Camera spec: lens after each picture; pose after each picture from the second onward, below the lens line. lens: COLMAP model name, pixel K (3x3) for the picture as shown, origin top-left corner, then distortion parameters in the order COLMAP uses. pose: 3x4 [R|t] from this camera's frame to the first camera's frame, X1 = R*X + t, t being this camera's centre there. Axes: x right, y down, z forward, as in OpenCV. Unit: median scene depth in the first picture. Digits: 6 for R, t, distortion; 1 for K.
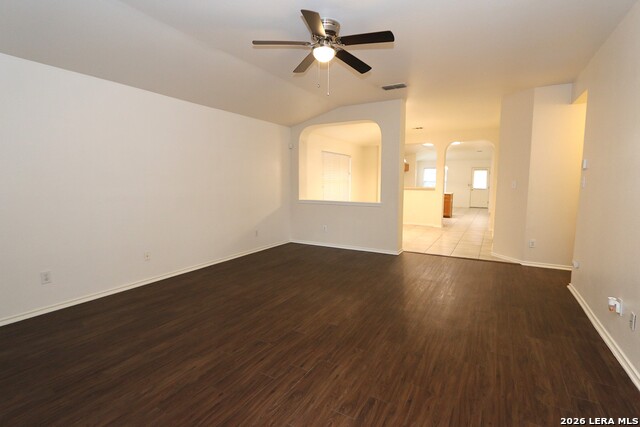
lens RADIAL K [[296.1, 0, 320.0], [0, 296.1, 213.5], [0, 0, 1]] dist [-0.001126, -0.000137]
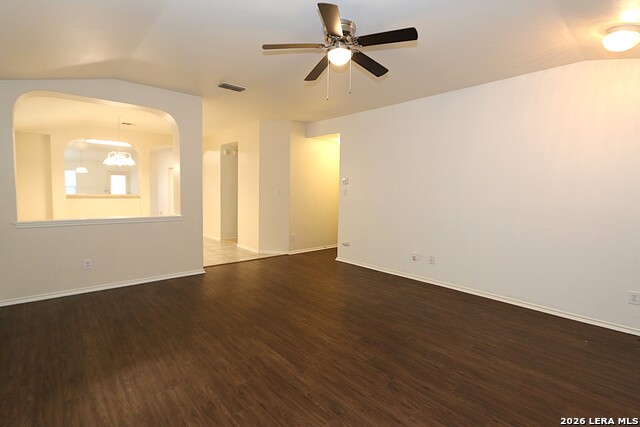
lens RADIAL K [[296.1, 0, 320.0], [0, 296.1, 213.5], [0, 0, 1]] dist [-0.001126, -0.000137]
pose [[0.352014, -0.067889, 0.933530, -0.864390], [0.083247, 0.995684, 0.041018, -0.088553], [-0.932286, 0.063275, 0.356146, 0.718406]]
